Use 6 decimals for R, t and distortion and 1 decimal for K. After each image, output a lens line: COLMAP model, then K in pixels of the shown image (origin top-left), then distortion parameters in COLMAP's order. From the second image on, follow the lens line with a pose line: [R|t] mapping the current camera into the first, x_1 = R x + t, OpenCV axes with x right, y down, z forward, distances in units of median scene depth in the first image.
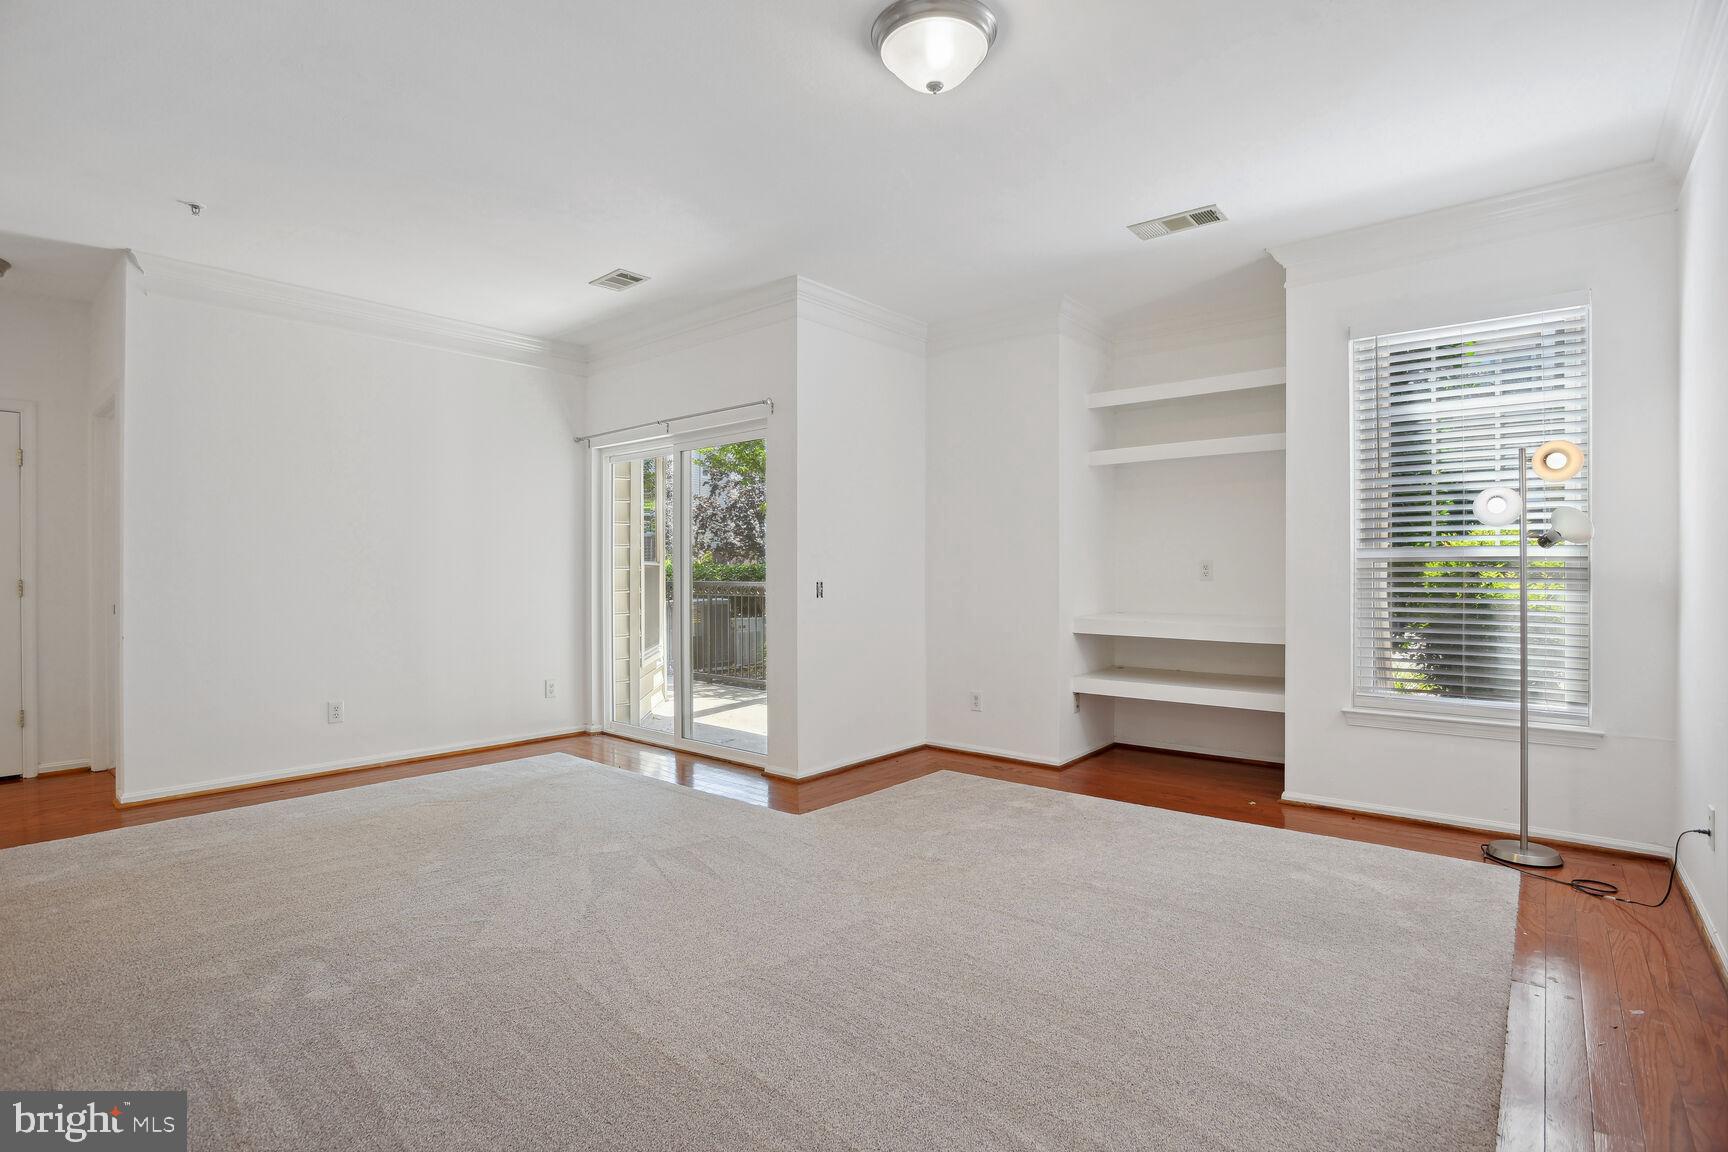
lens RADIAL K [[822.4, 0, 860.5], [0, 822.4, 582.9], [0, 0, 1]] dist [-0.035177, 0.015287]
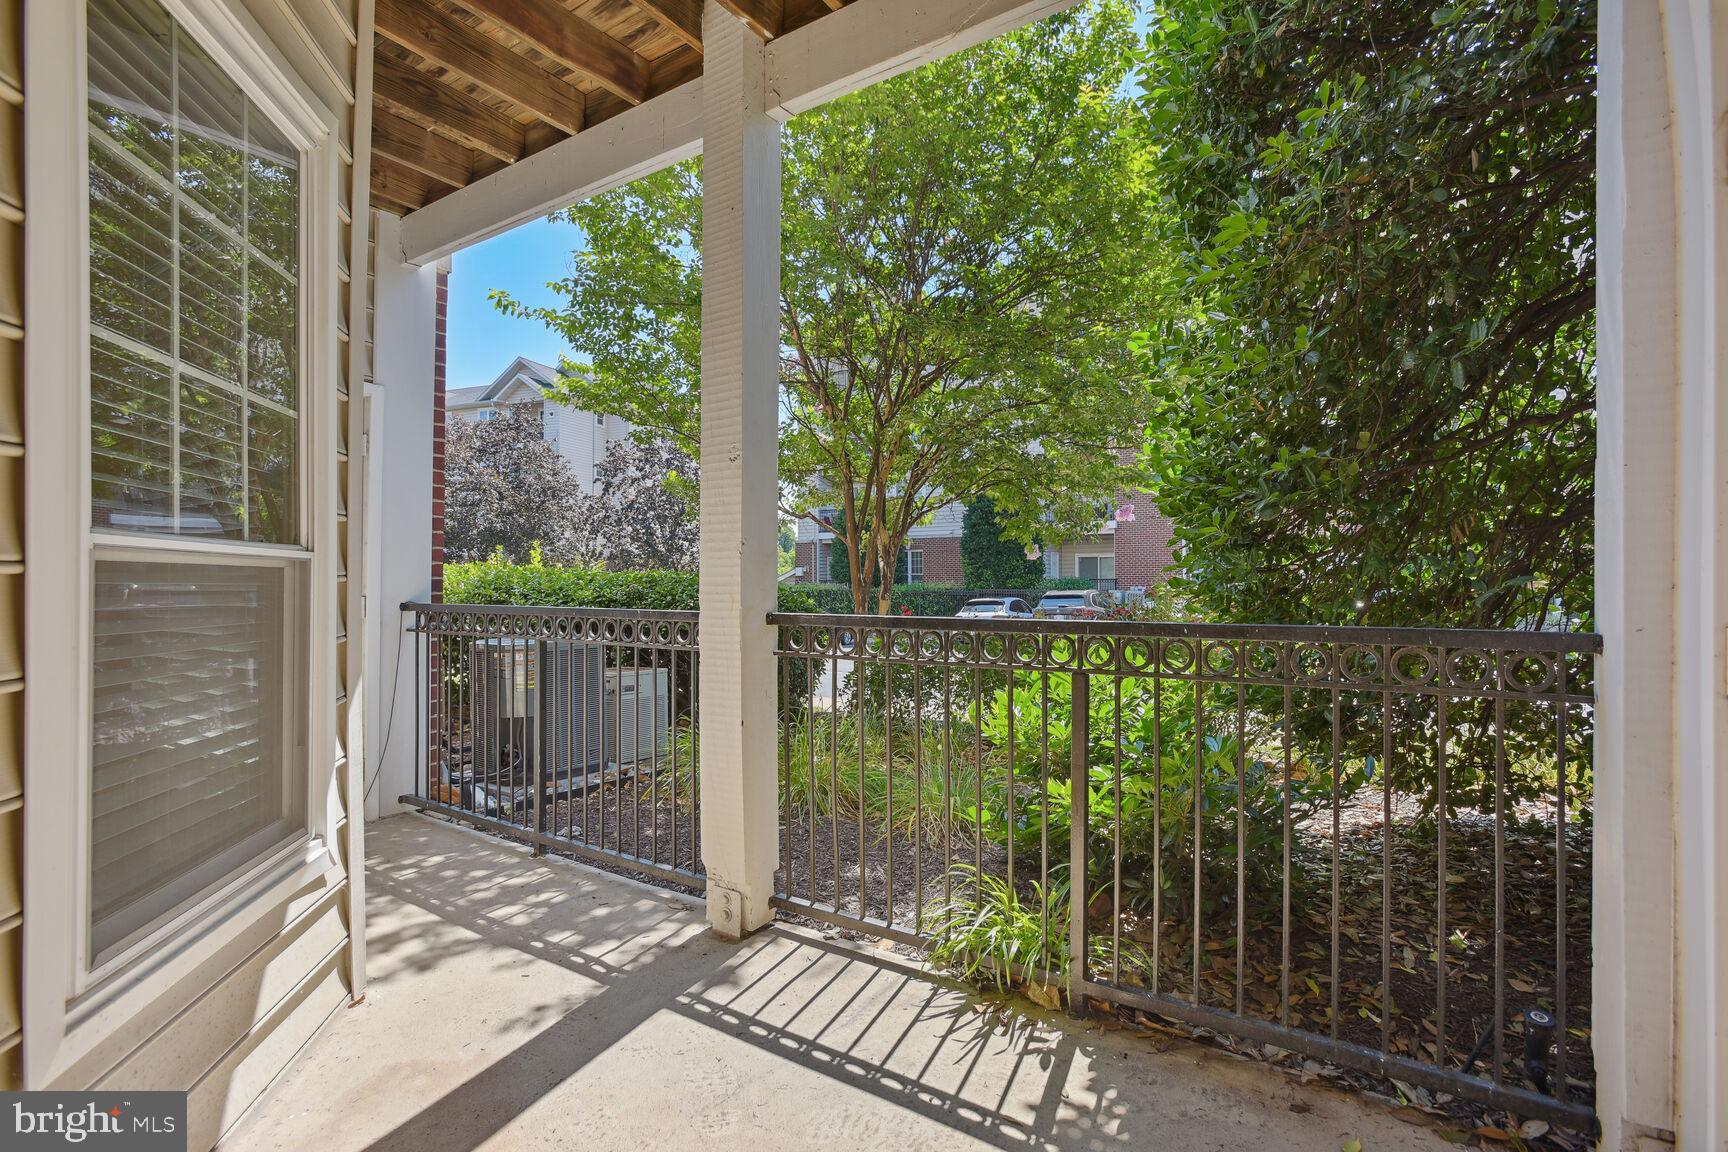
lens RADIAL K [[822.4, 0, 865.3], [0, 822.4, 576.4], [0, 0, 1]] dist [-0.035177, 0.015287]
pose [[0.992441, 0.005469, 0.122601, -0.015567], [-0.002554, 0.999711, -0.023920, -0.001337], [-0.122696, 0.023426, 0.992168, 0.121109]]
